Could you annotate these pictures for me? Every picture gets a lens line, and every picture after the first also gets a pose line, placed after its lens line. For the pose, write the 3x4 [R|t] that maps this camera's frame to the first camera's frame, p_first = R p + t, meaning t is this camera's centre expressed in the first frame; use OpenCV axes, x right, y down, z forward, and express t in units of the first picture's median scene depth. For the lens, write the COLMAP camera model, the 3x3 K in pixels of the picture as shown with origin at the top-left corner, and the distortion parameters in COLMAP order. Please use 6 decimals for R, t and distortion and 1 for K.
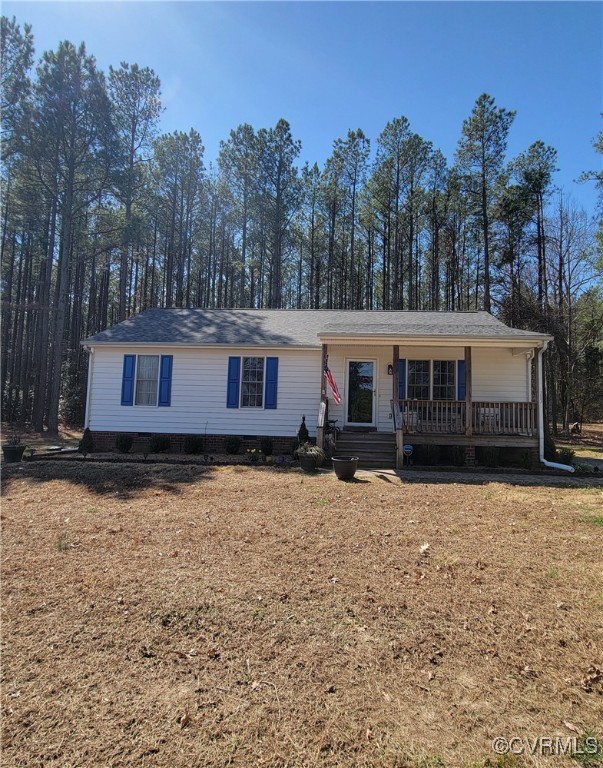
lens RADIAL K [[416.7, 0, 301.5], [0, 416.7, 381.9], [0, 0, 1]] dist [-0.001540, -0.000603]
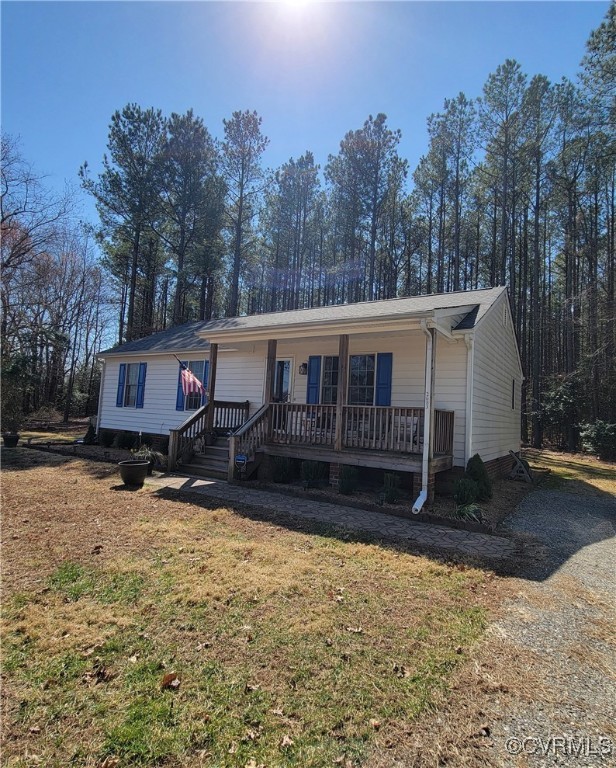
lens RADIAL K [[421.2, 0, 323.4], [0, 421.2, 389.7], [0, 0, 1]] dist [-0.004606, 0.002292]
pose [[0.860799, -0.006449, -0.508905, 0.675071], [-0.005994, 0.999722, -0.022808, 0.031880], [0.508910, 0.022683, 0.860521, 0.274951]]
